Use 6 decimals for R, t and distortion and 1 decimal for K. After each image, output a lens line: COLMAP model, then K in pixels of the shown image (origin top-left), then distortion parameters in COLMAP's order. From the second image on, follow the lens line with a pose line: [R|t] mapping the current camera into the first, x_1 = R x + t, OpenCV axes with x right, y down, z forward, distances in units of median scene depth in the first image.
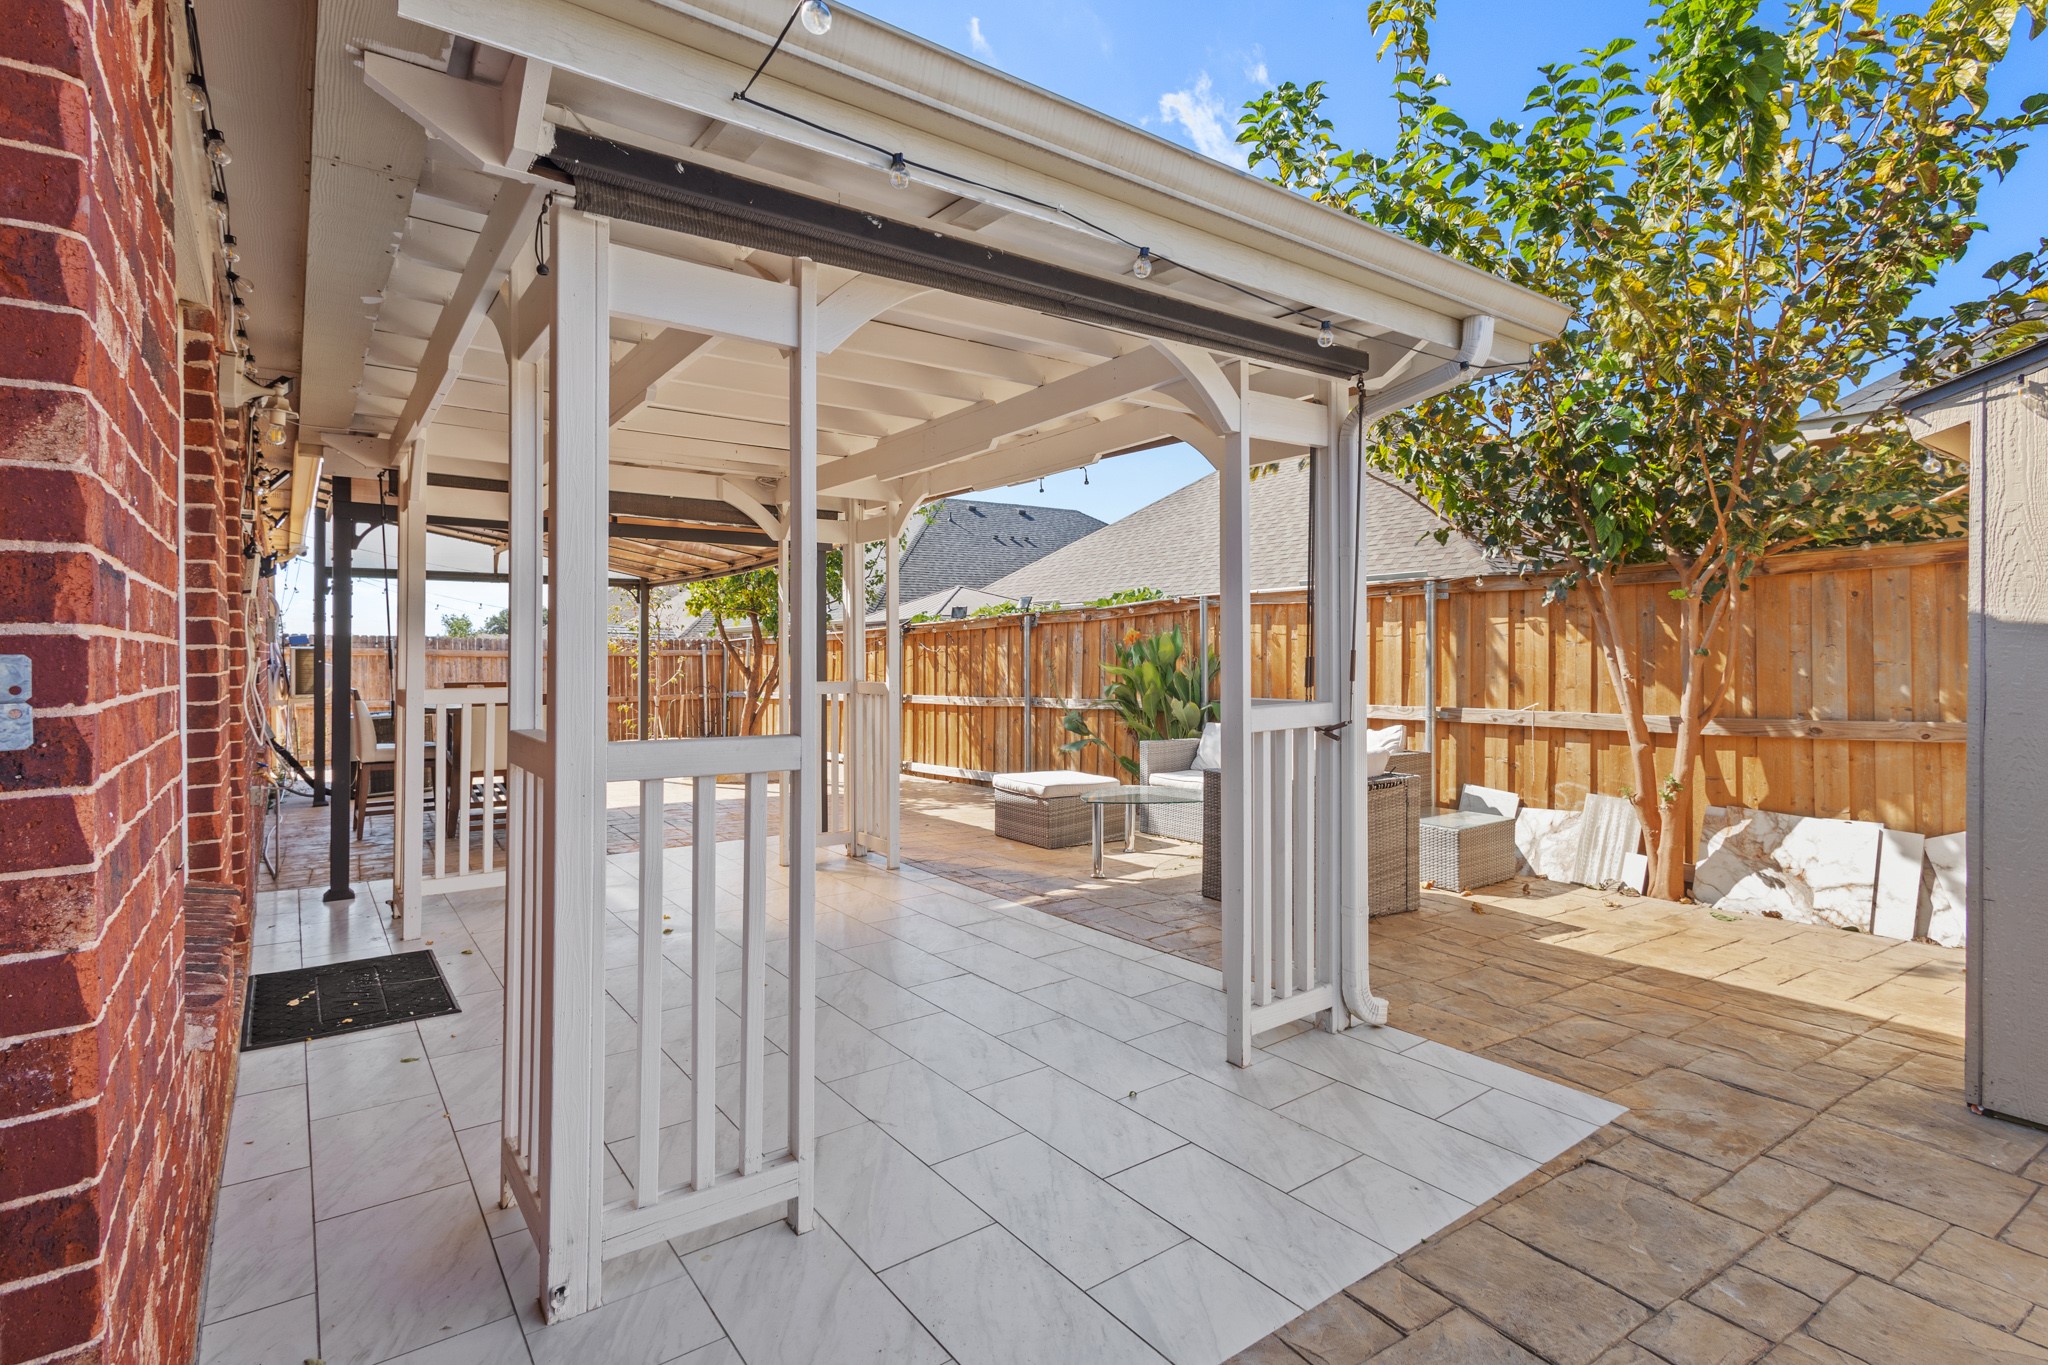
lens RADIAL K [[1013.0, 0, 1032.3], [0, 1013.0, 646.4], [0, 0, 1]] dist [0.000520, 0.000020]
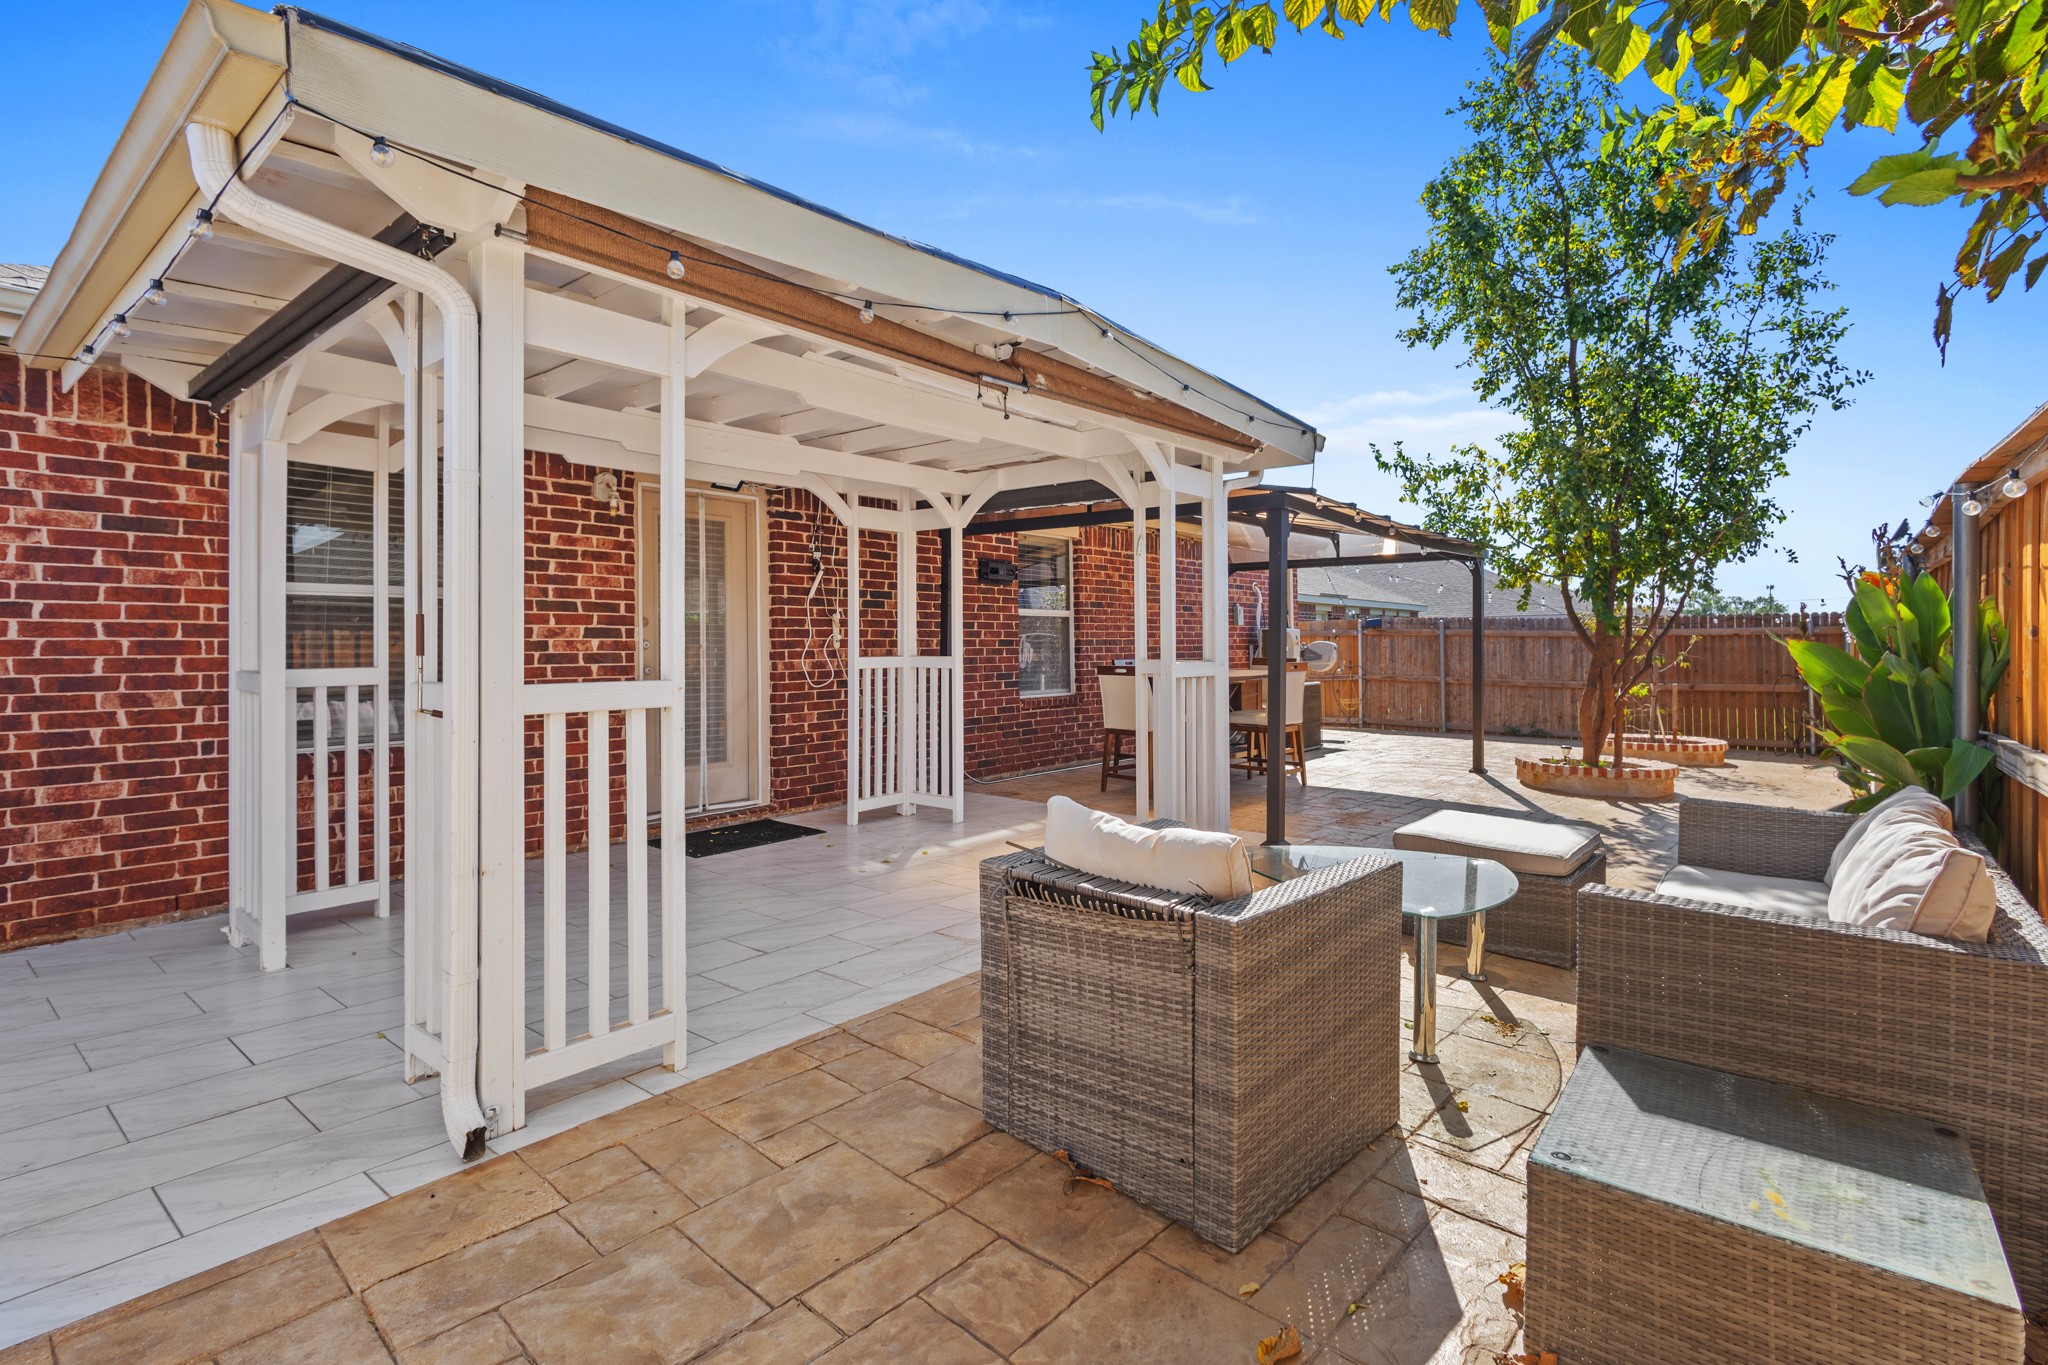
lens RADIAL K [[960.7, 0, 1024.4], [0, 960.7, 646.5], [0, 0, 1]] dist [0.000049, -0.000356]
pose [[0.239996, 0.009009, -0.970732, 1.215626], [0.007950, 0.999905, 0.011245, 0.025875], [0.970741, -0.010416, 0.239902, 1.387548]]
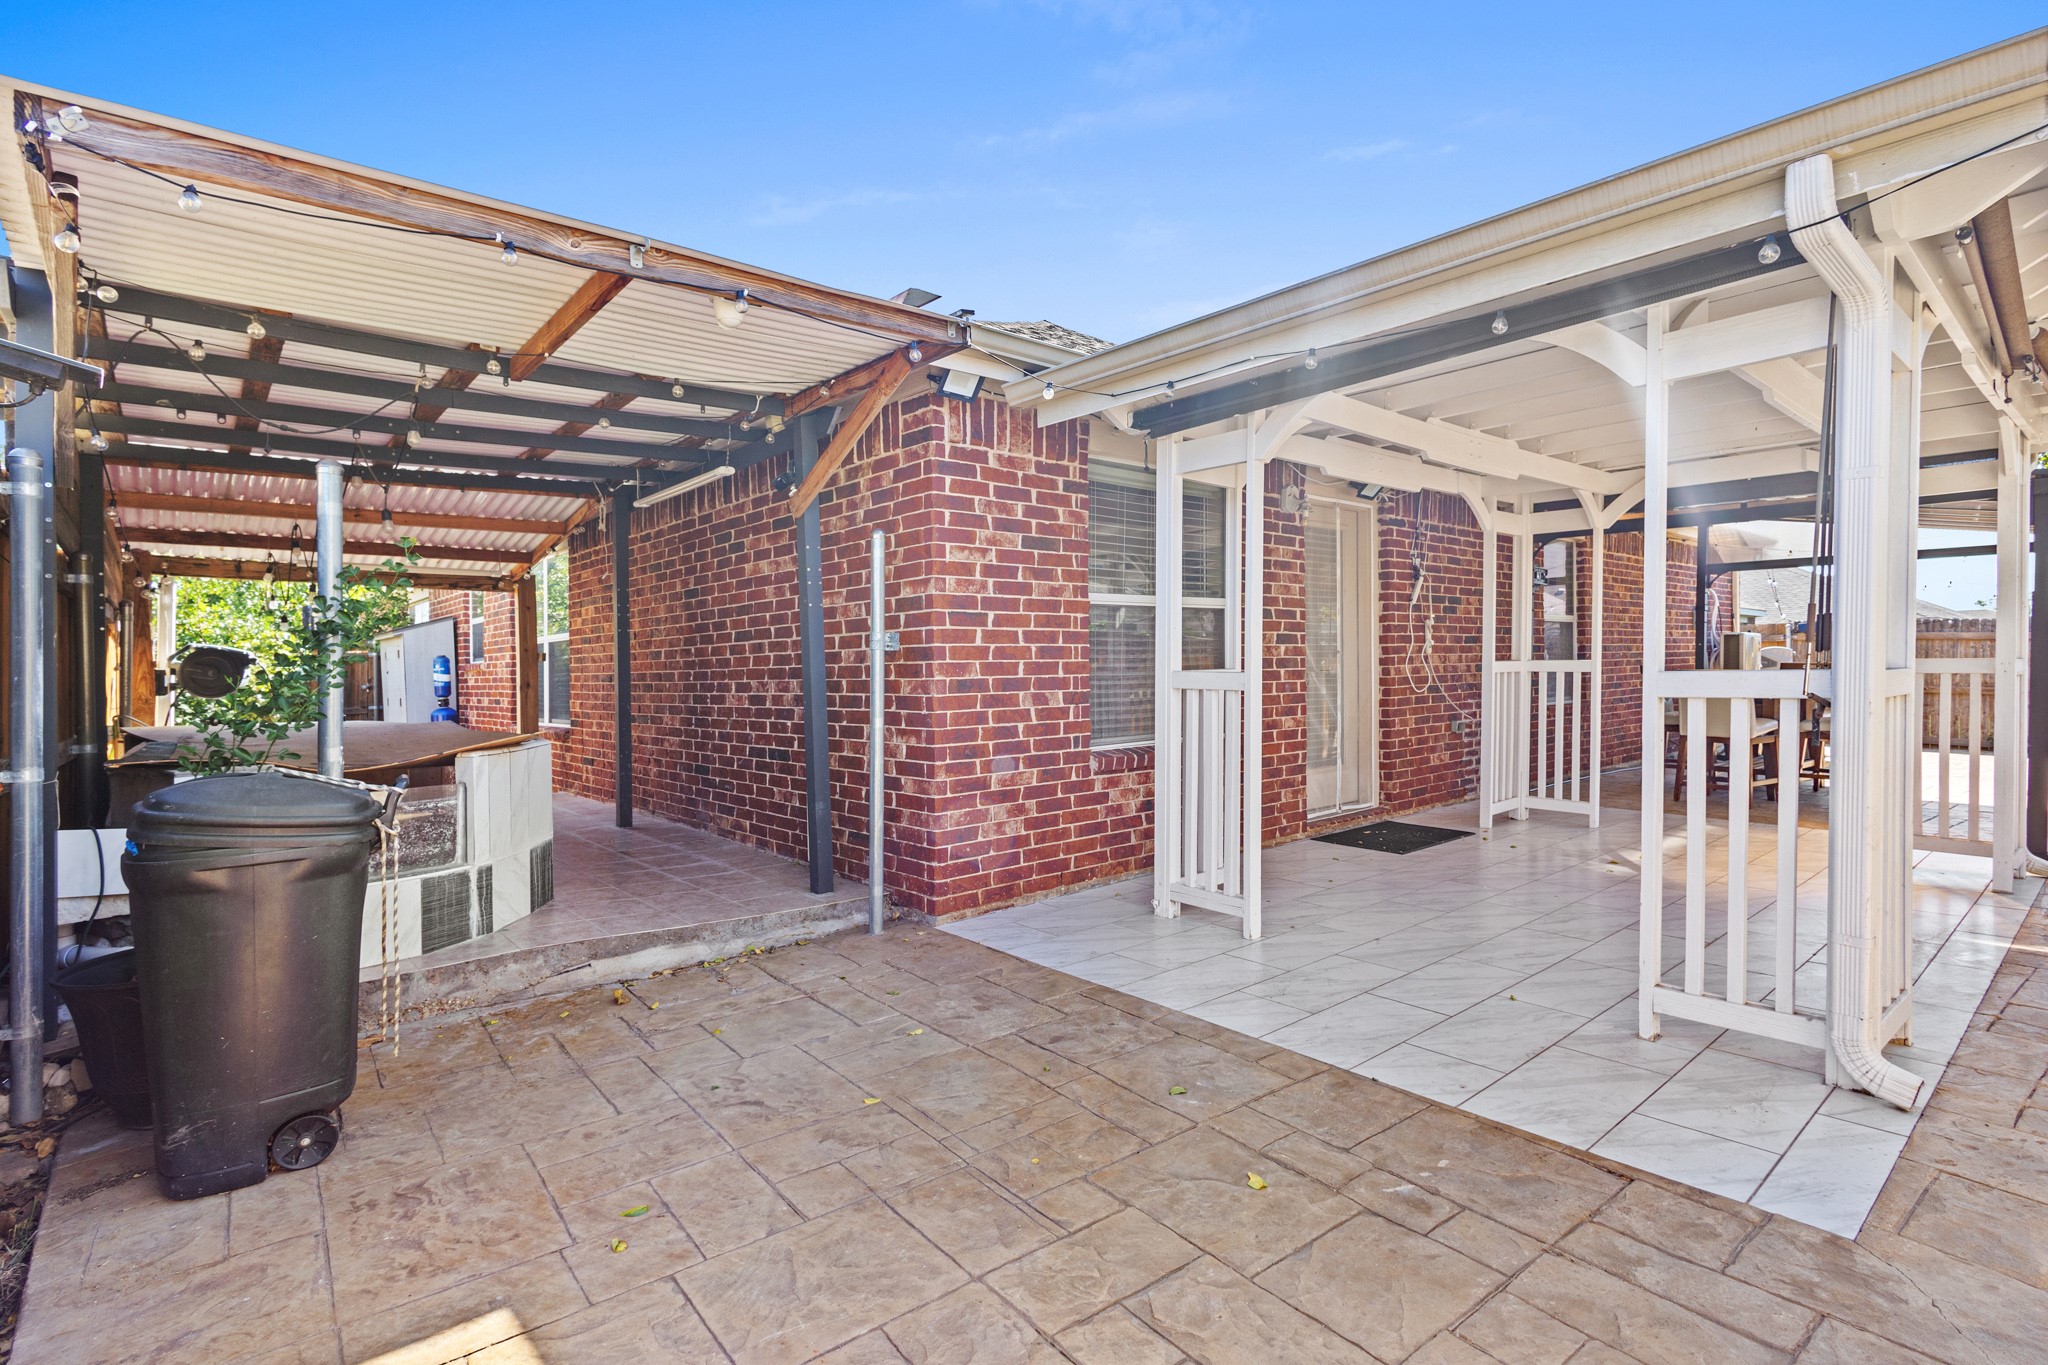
lens RADIAL K [[969.3, 0, 1024.0], [0, 969.3, 682.5], [0, 0, 1]] dist [-0.002521, -0.000131]
pose [[0.068409, 0.028993, -0.997236, 1.140942], [0.017770, 0.999384, 0.030274, 0.033336], [0.997499, -0.019792, 0.067852, 0.358939]]
